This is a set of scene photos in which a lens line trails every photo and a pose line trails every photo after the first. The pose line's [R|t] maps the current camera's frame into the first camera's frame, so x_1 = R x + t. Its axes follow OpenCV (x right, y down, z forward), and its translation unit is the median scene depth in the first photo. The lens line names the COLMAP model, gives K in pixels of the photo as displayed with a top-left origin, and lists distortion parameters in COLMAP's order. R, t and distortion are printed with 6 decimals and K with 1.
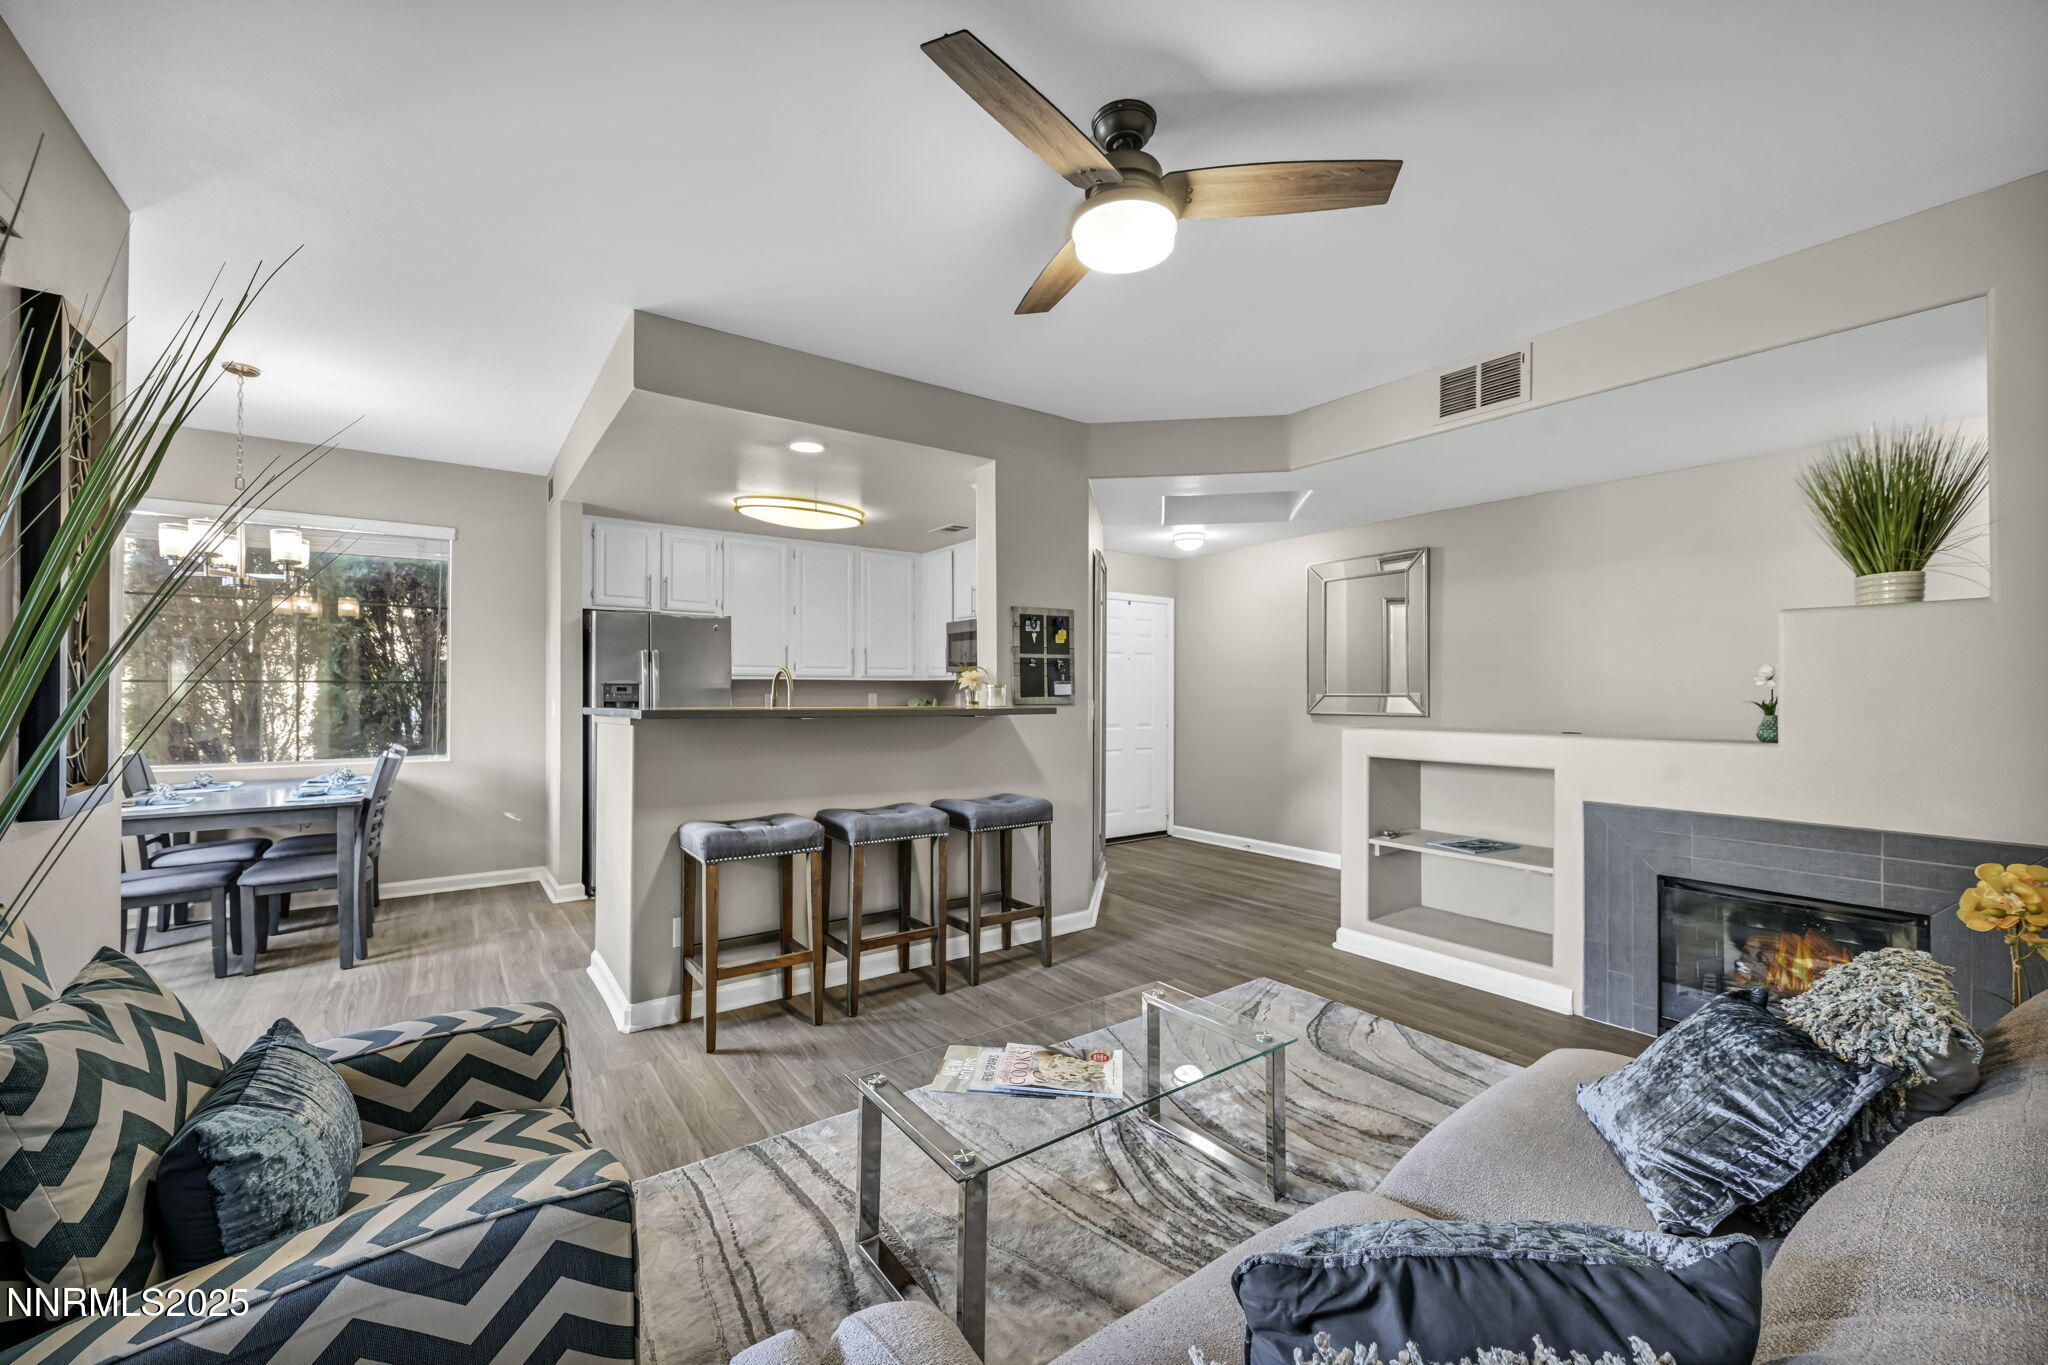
lens RADIAL K [[806.7, 0, 1033.7], [0, 806.7, 692.0], [0, 0, 1]] dist [0.001930, -0.000351]
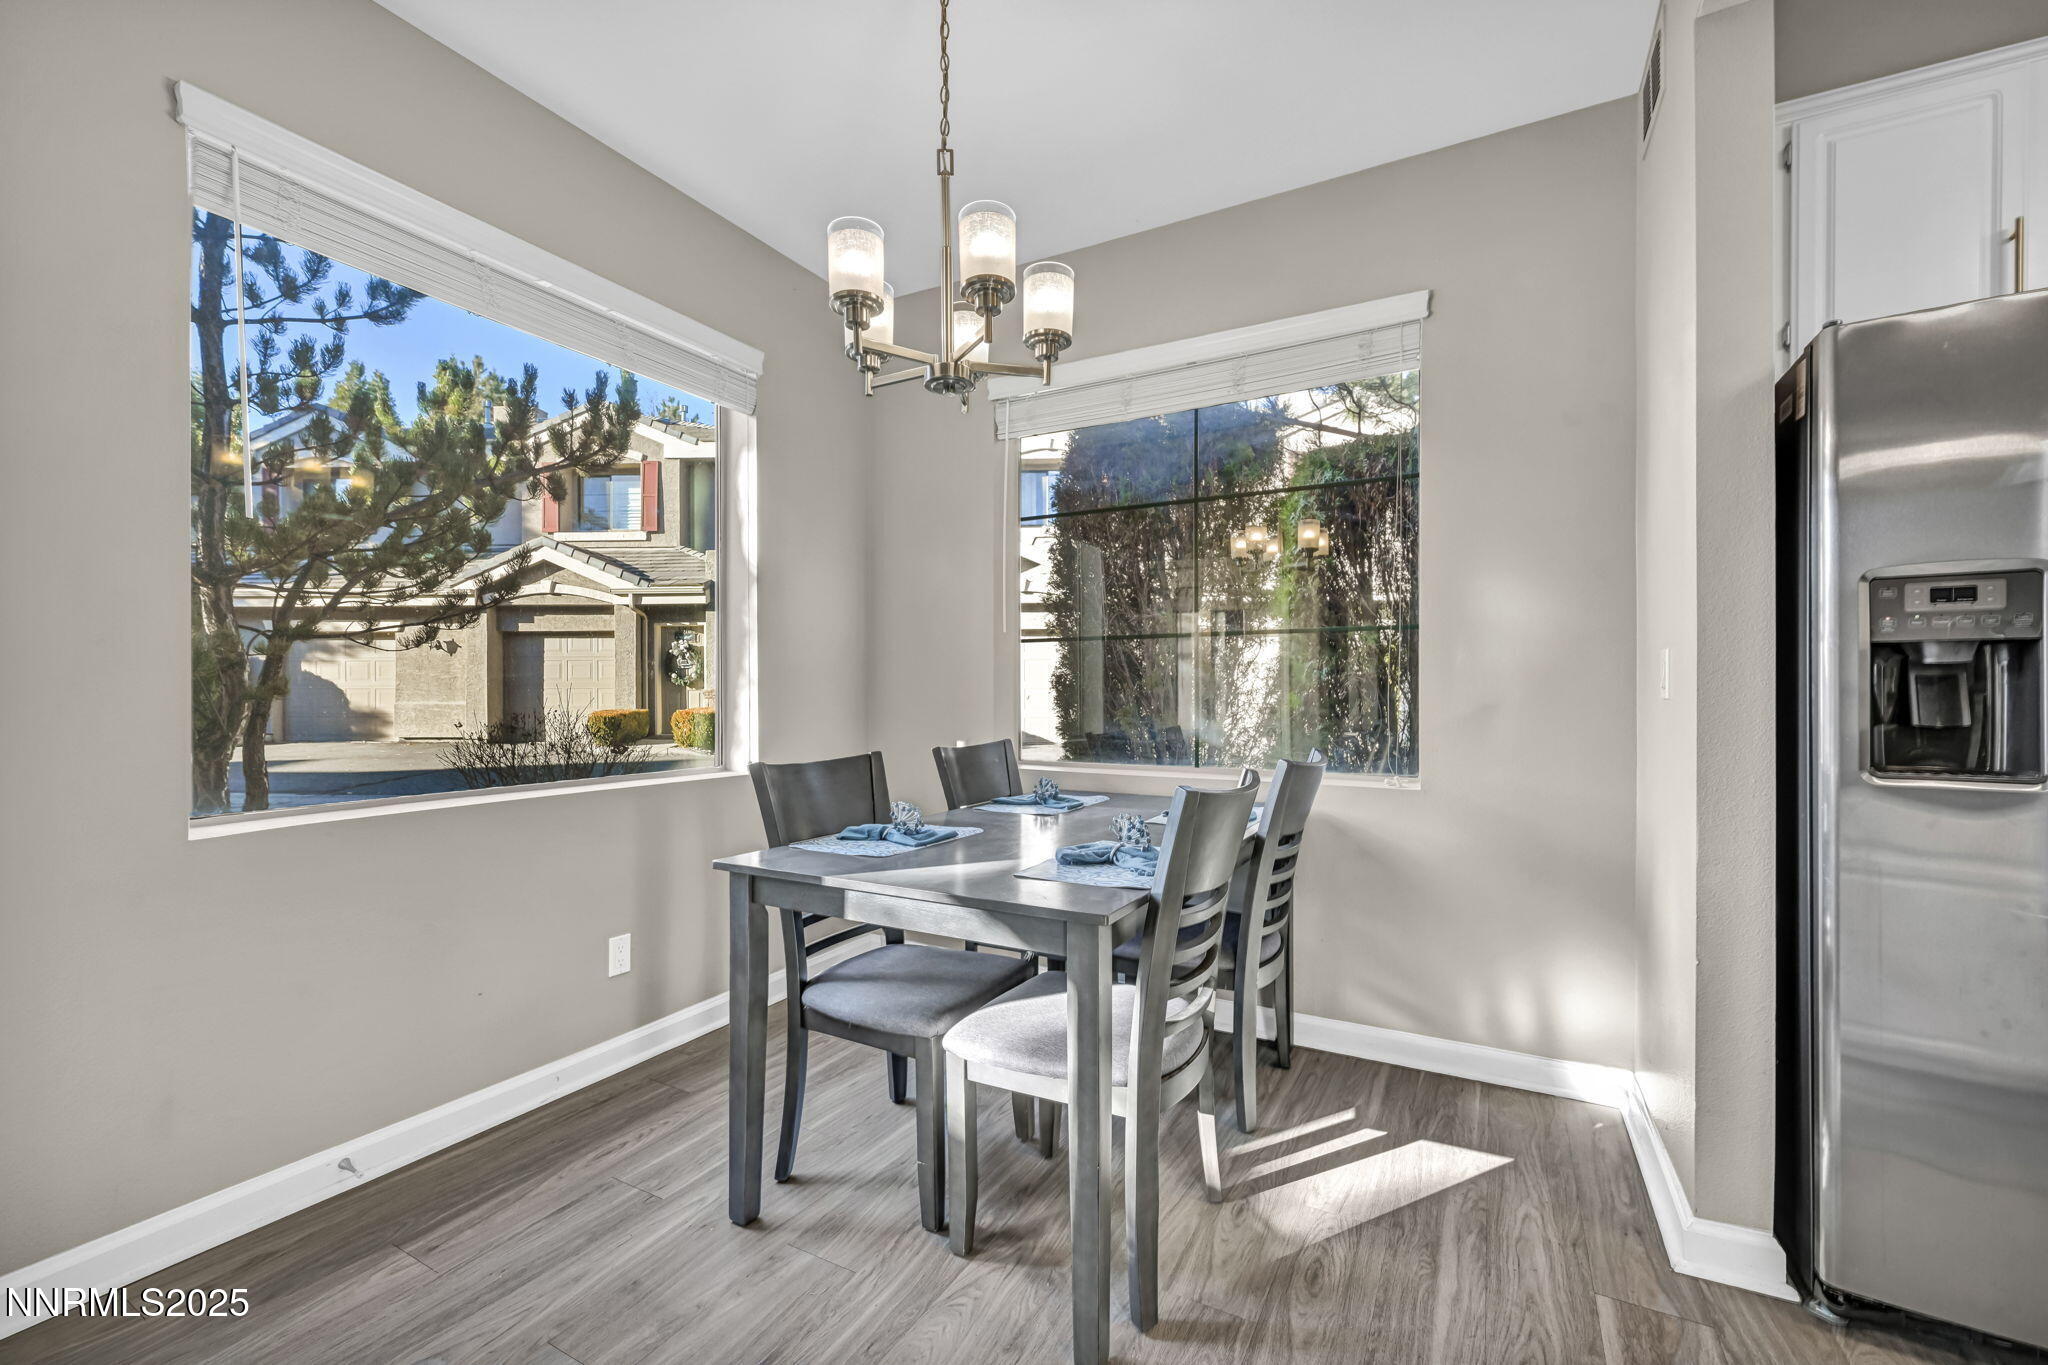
lens RADIAL K [[806.7, 0, 1038.2], [0, 806.7, 693.8], [0, 0, 1]] dist [0.001930, -0.000351]
pose [[0.408405, 0.000195, -0.912801, -0.386812], [0.001806, 0.999998, 0.001021, 0.028610], [0.912799, -0.002065, 0.408404, 0.608906]]
